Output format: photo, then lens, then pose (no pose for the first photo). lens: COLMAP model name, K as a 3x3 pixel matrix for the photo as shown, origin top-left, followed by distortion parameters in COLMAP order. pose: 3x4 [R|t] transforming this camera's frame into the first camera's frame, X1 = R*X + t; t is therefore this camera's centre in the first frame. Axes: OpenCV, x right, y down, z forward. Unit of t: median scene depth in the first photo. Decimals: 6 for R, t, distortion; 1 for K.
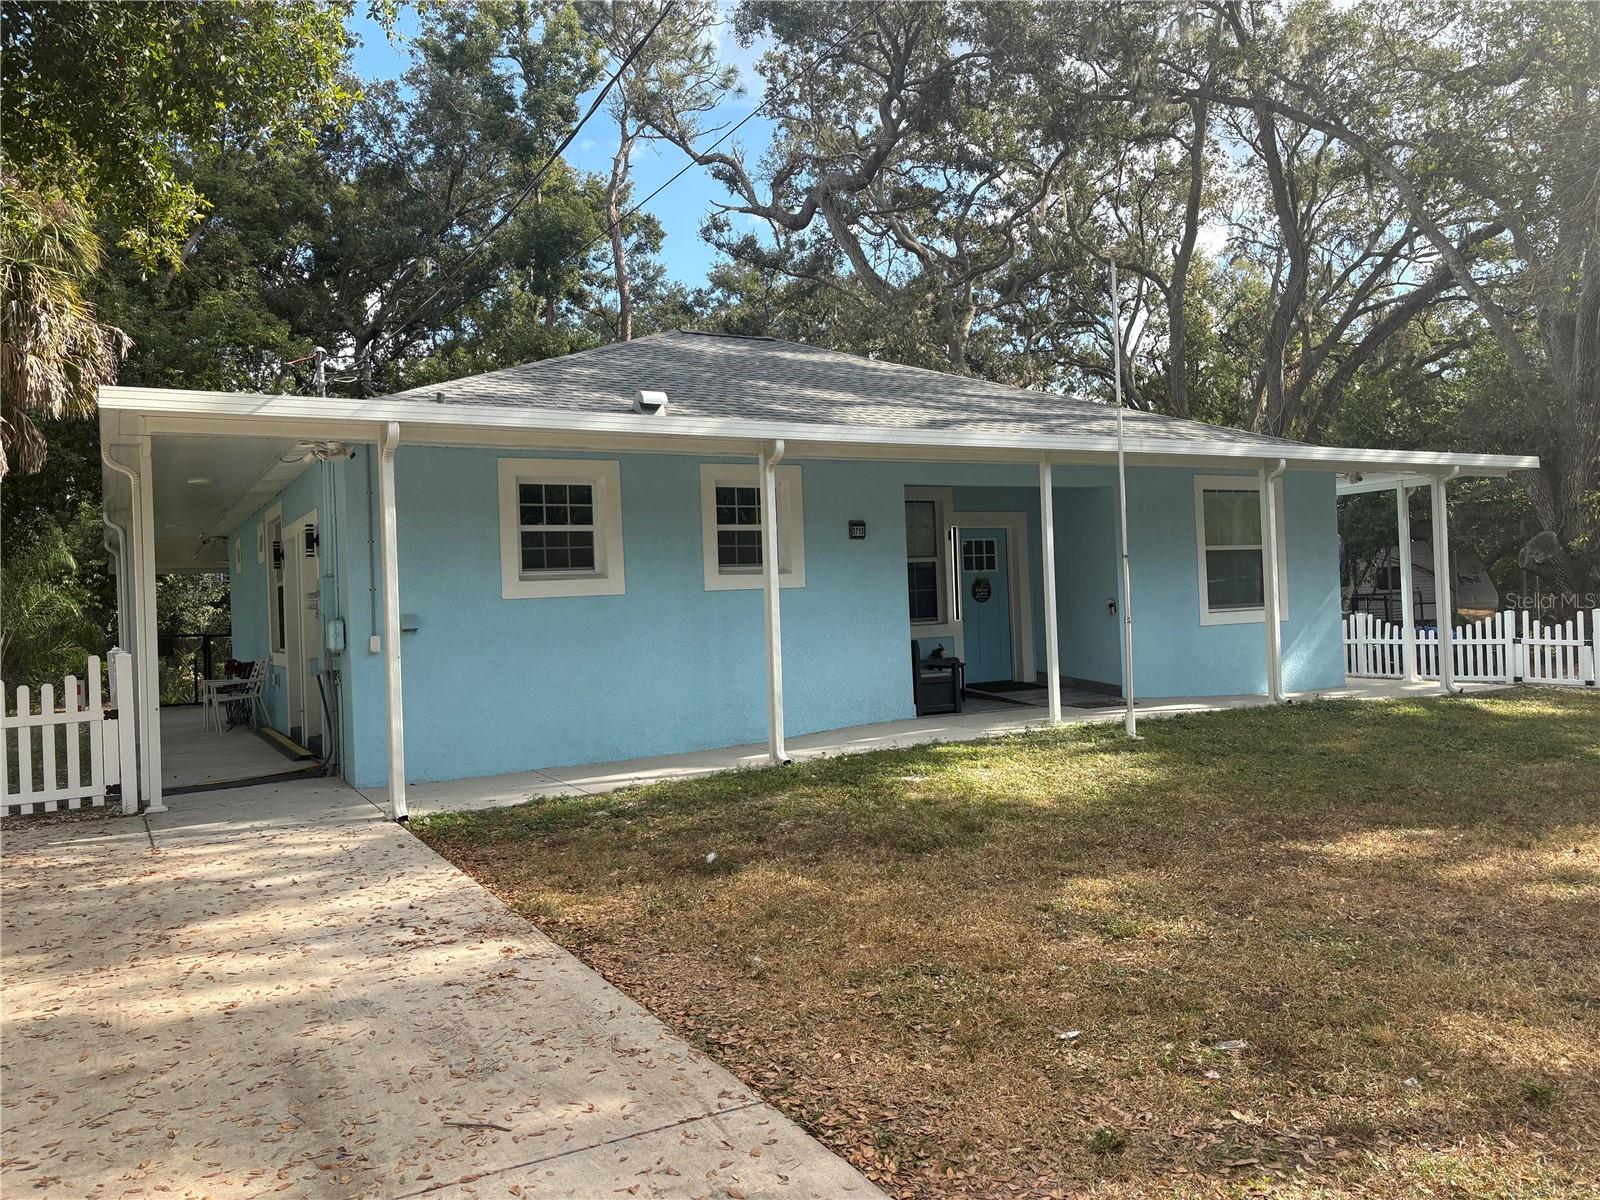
lens RADIAL K [[1208.0, 0, 800.1], [0, 1208.0, 582.4], [0, 0, 1]] dist [0.070456, -0.072517]
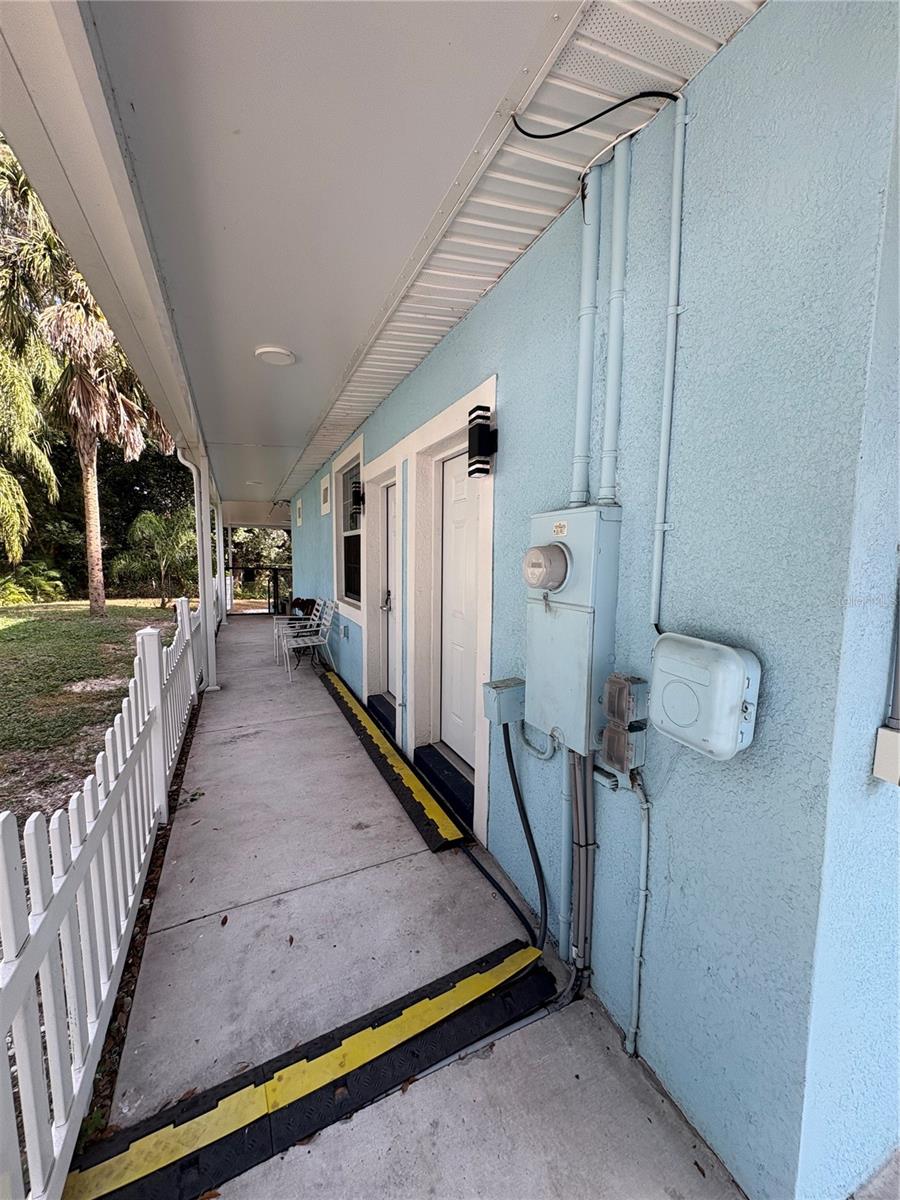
lens RADIAL K [[478.9, 0, 450.0], [0, 478.9, 600.0], [0, 0, 1]] dist [-0.000371, 0.000026]
pose [[0.993783, 0.056584, -0.095888, -0.314873], [-0.045624, 0.992562, 0.112870, 0.007651], [0.101561, -0.107793, 0.988972, 0.641081]]
